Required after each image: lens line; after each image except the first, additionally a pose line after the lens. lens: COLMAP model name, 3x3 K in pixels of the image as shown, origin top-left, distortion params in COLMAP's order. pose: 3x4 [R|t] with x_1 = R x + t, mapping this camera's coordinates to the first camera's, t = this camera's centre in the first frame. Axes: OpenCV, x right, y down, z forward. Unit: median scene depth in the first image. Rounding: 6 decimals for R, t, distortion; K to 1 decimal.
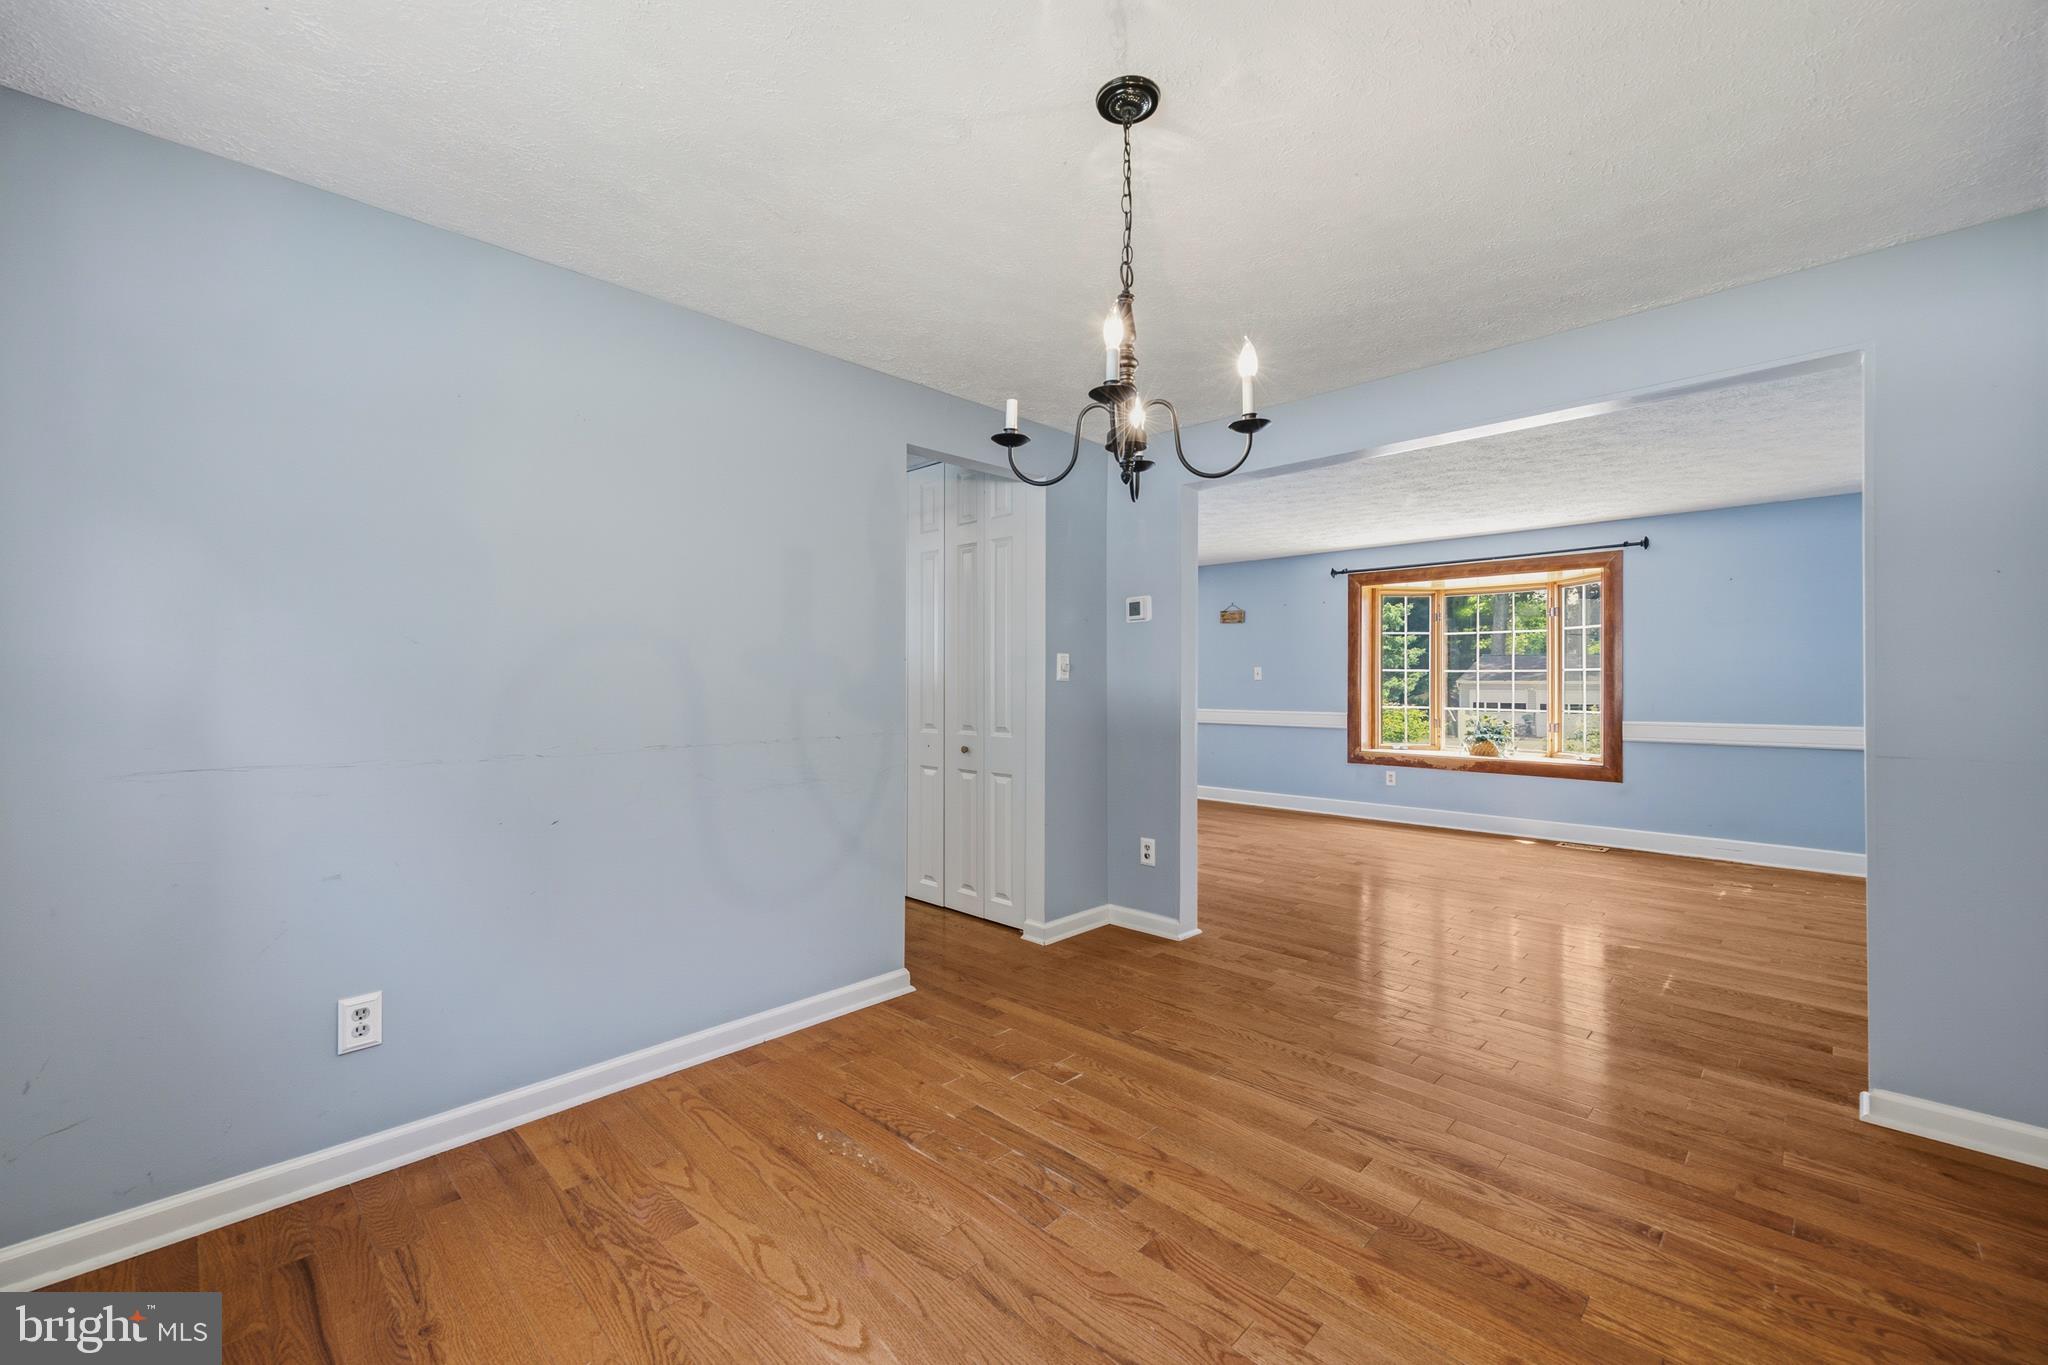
lens RADIAL K [[824.7, 0, 1025.4], [0, 824.7, 681.1], [0, 0, 1]] dist [0.009660, 0.000195]
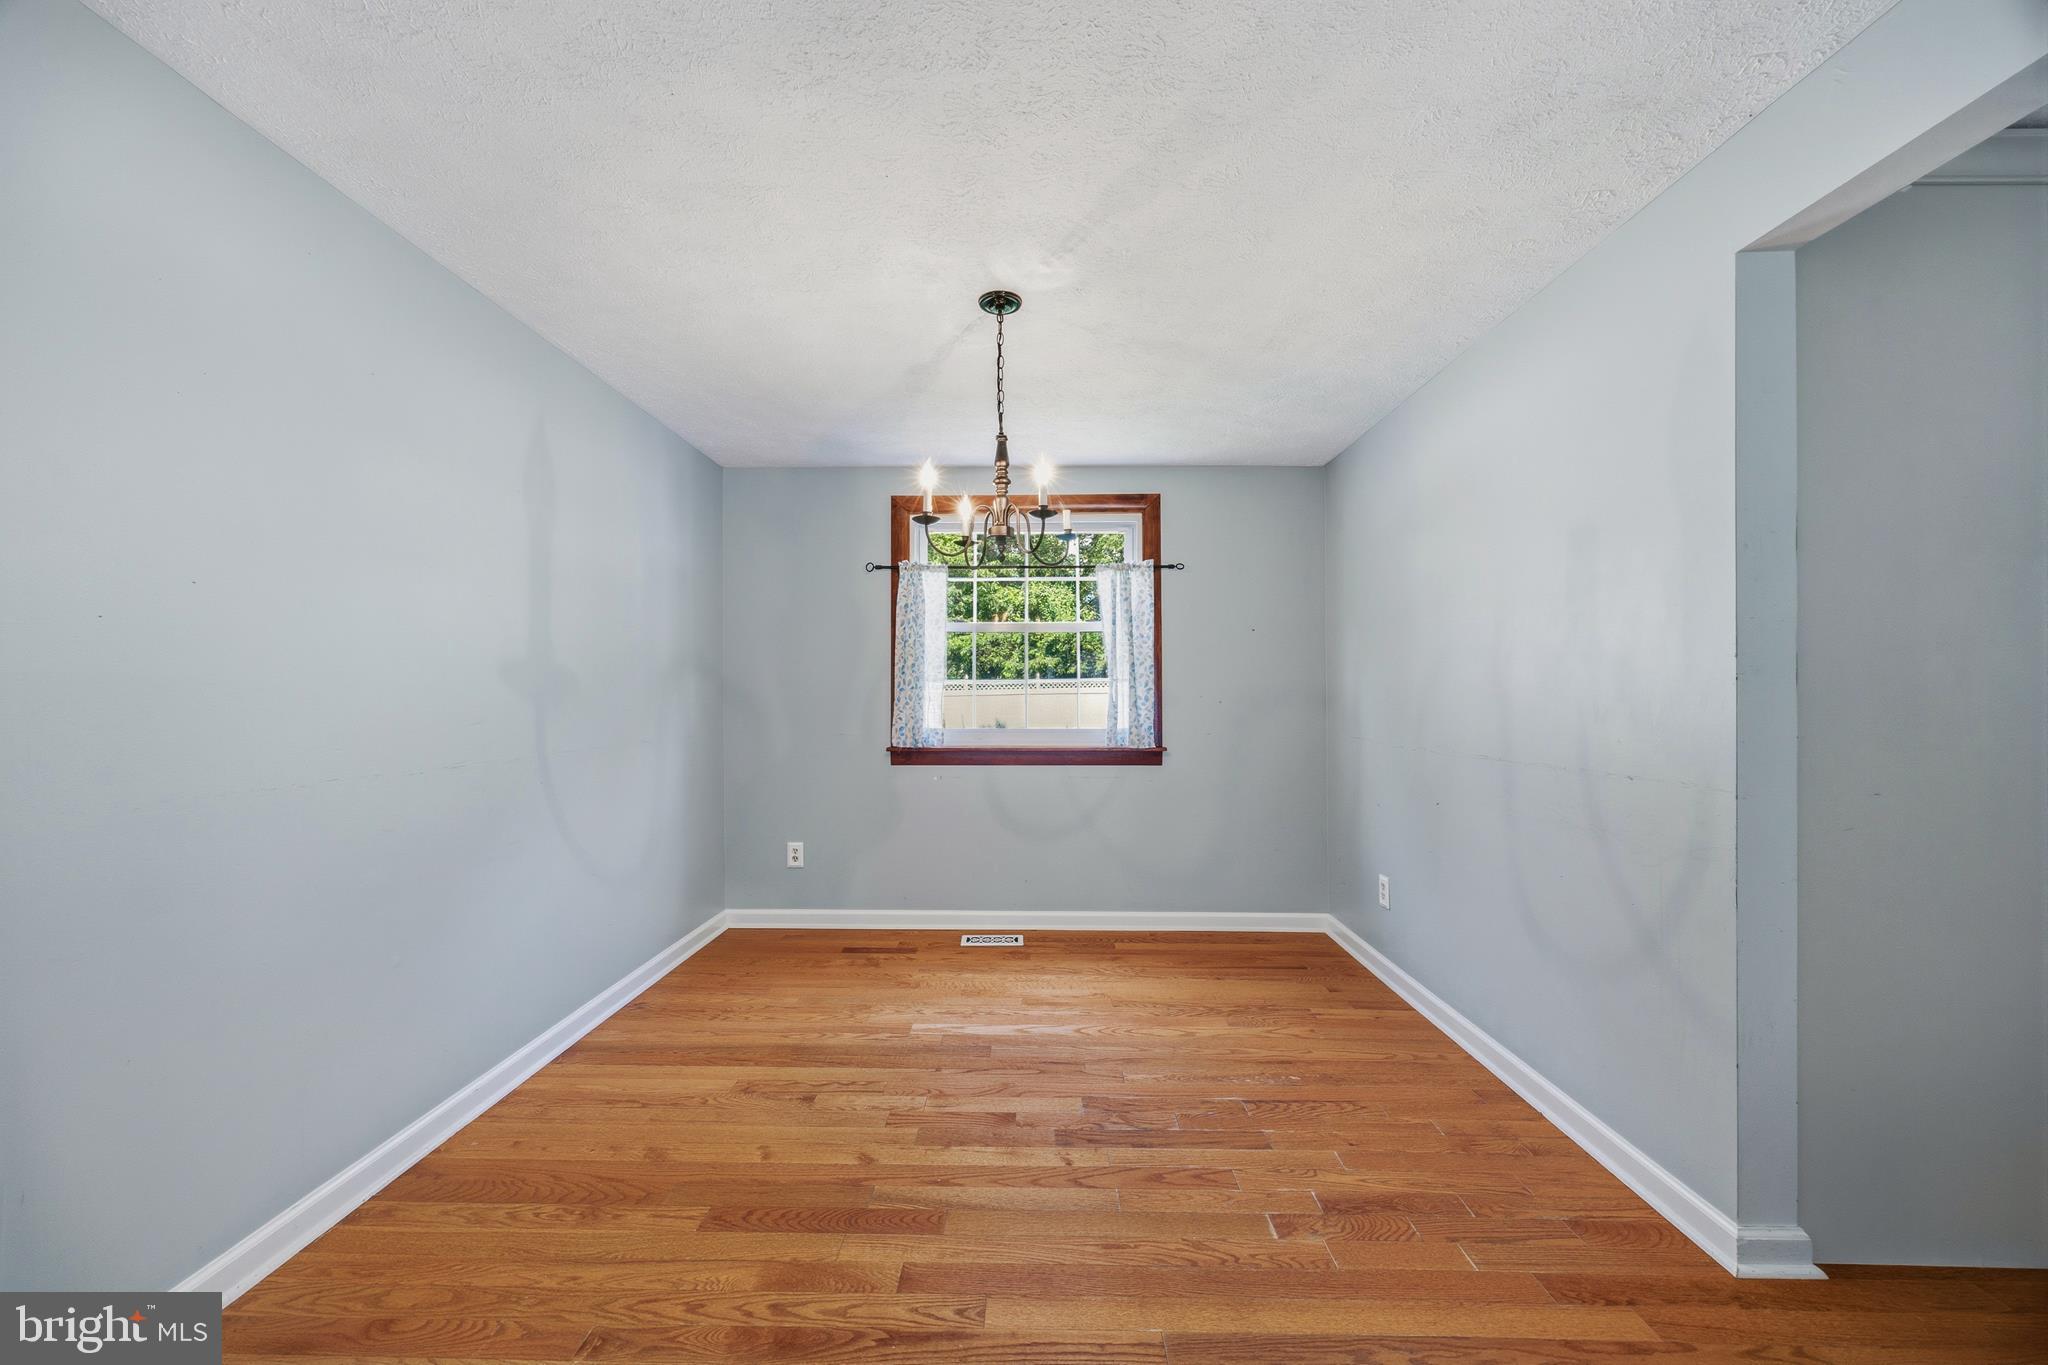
lens RADIAL K [[778.7, 0, 1021.0], [0, 778.7, 685.9], [0, 0, 1]] dist [-0.000695, -0.000230]
pose [[-0.731890, -0.008763, -0.681366, 0.575605], [-0.000215, 0.999920, -0.012628, 0.001081], [0.681423, -0.009095, -0.731834, 1.111393]]
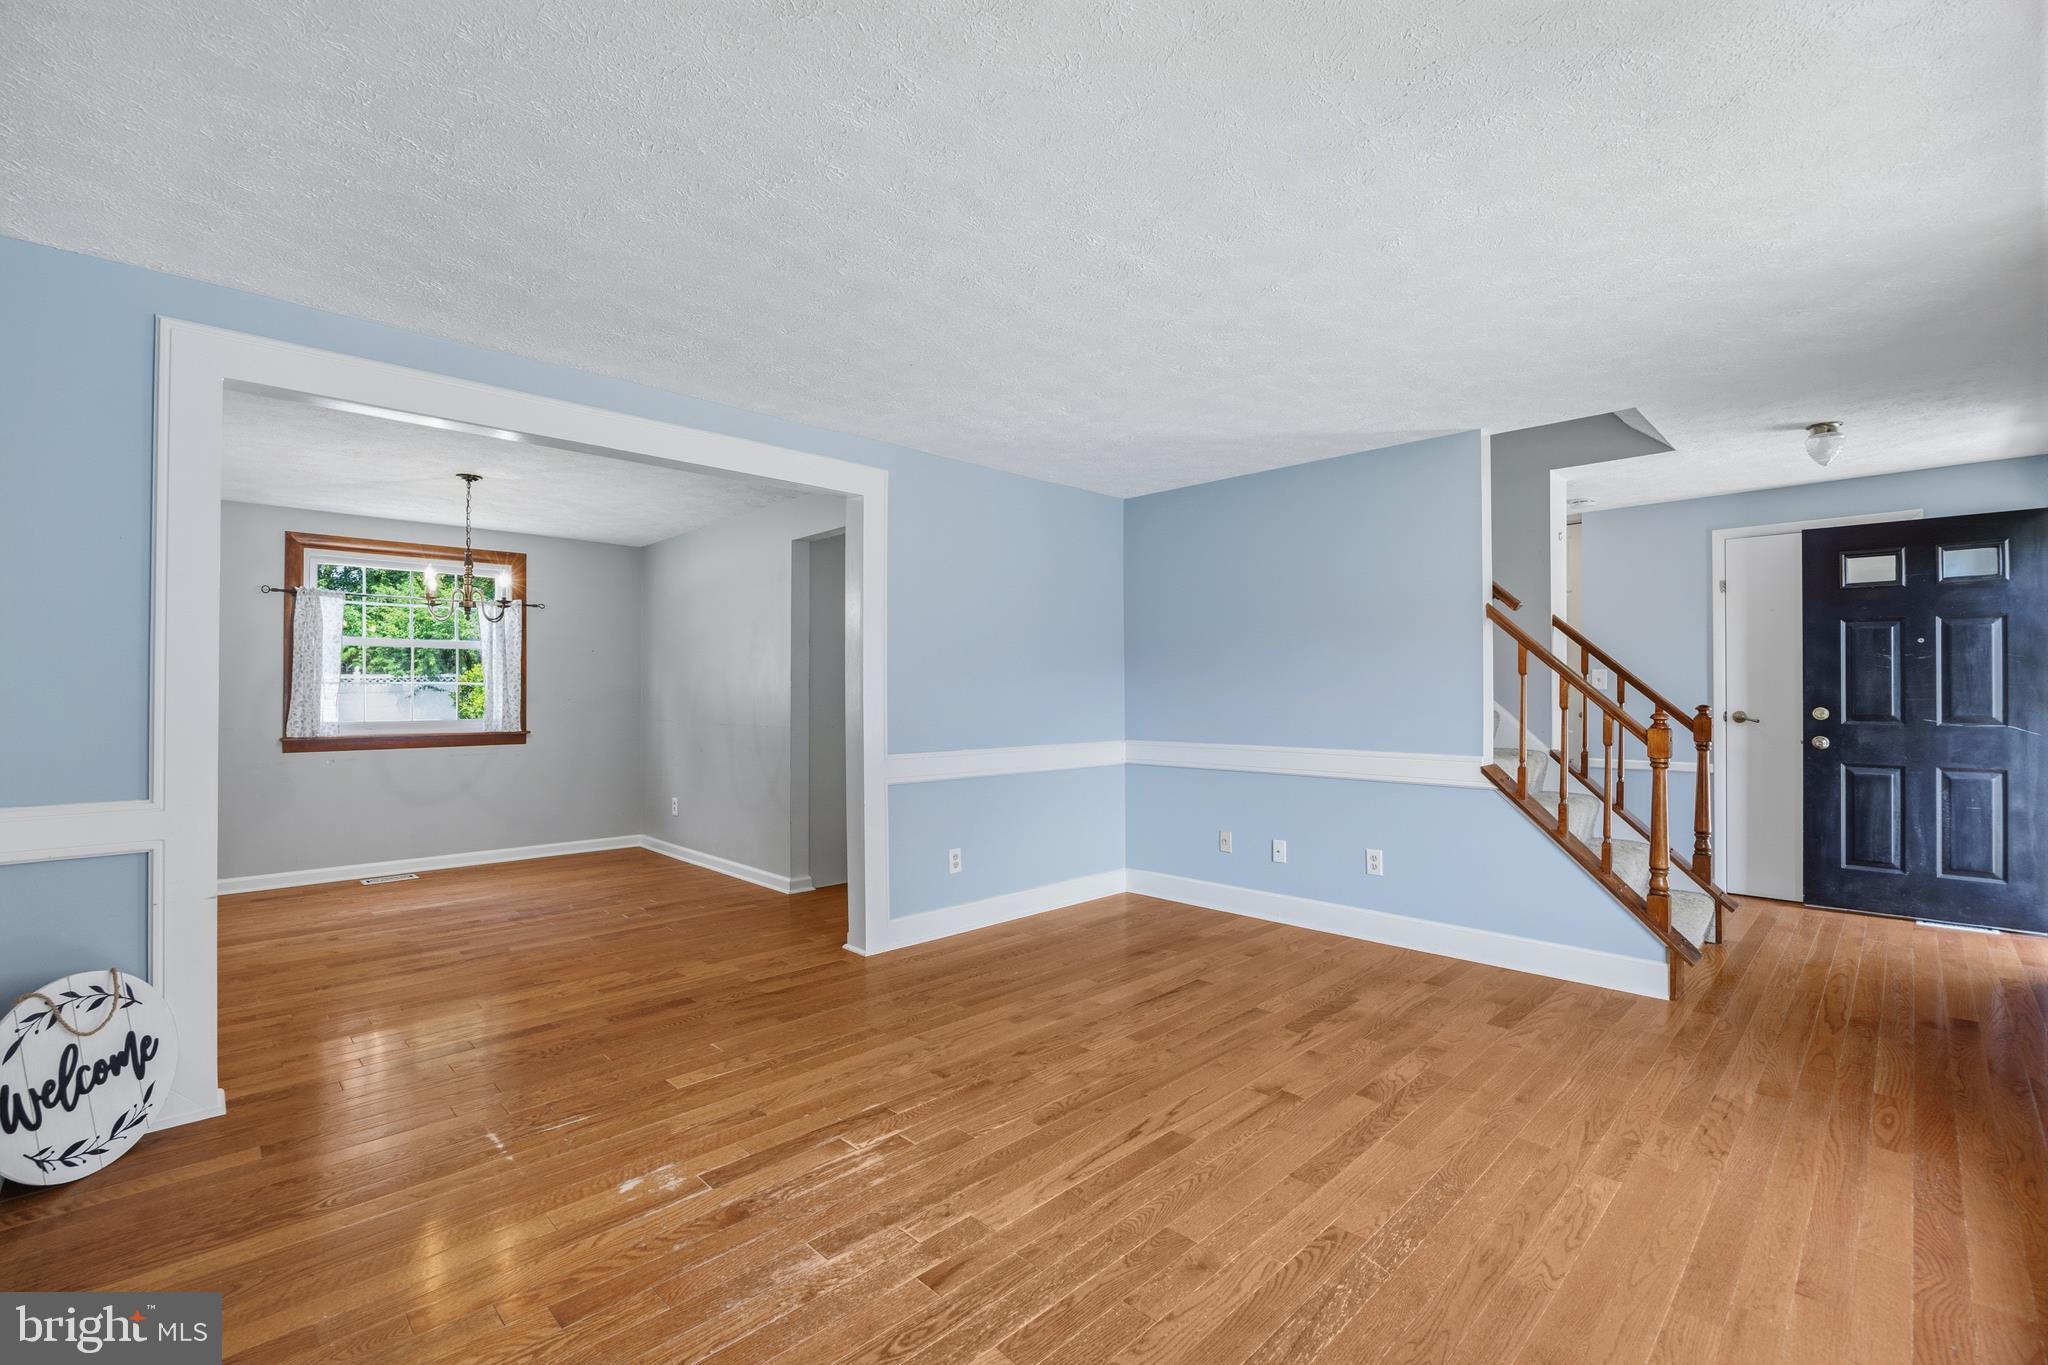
lens RADIAL K [[887.2, 0, 1023.3], [0, 887.2, 689.1], [0, 0, 1]] dist [-0.014367, 0.000462]
pose [[-0.024498, -0.005587, -0.999684, 1.589876], [0.002195, 0.999982, -0.005642, 0.001389], [0.999697, -0.002333, -0.024485, 1.555629]]
